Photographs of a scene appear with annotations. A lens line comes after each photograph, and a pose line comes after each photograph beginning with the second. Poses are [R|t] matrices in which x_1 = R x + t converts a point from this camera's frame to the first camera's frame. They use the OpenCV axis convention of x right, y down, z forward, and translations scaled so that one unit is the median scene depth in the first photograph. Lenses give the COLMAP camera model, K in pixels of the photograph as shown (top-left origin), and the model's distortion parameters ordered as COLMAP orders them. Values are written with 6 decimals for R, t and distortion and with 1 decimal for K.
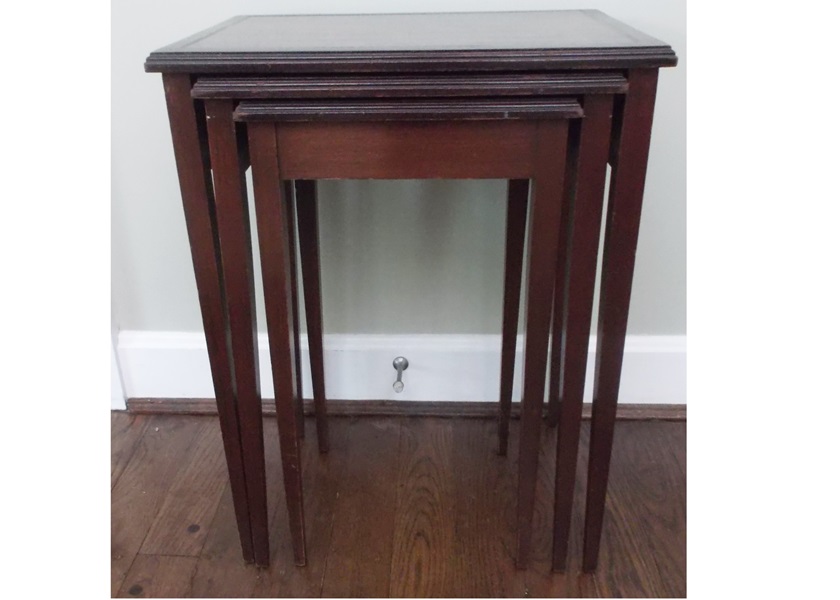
lens RADIAL K [[769.3, 0, 406.0], [0, 769.3, 288.2], [0, 0, 1]] dist [-0.025596, 0.000000]
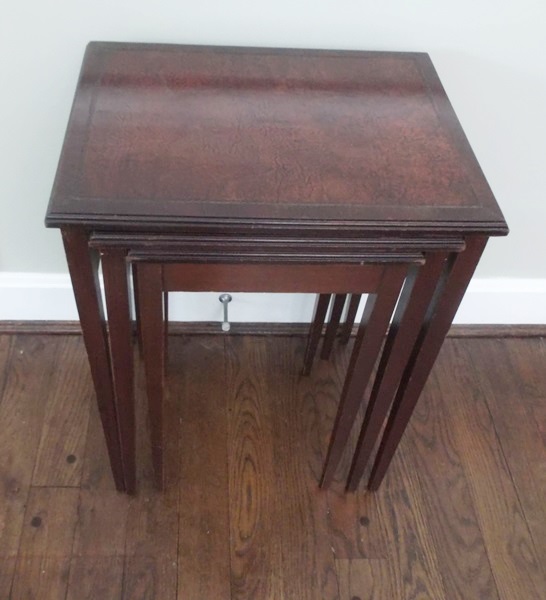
lens RADIAL K [[670.9, 0, 259.5], [0, 670.9, 268.2], [0, 0, 1]] dist [-0.029932, 0.000000]
pose [[0.992433, 0.000420, 0.122785, -0.103553], [-0.042590, 0.939087, 0.341029, -0.382381], [-0.115162, -0.343678, 0.931999, 0.035903]]
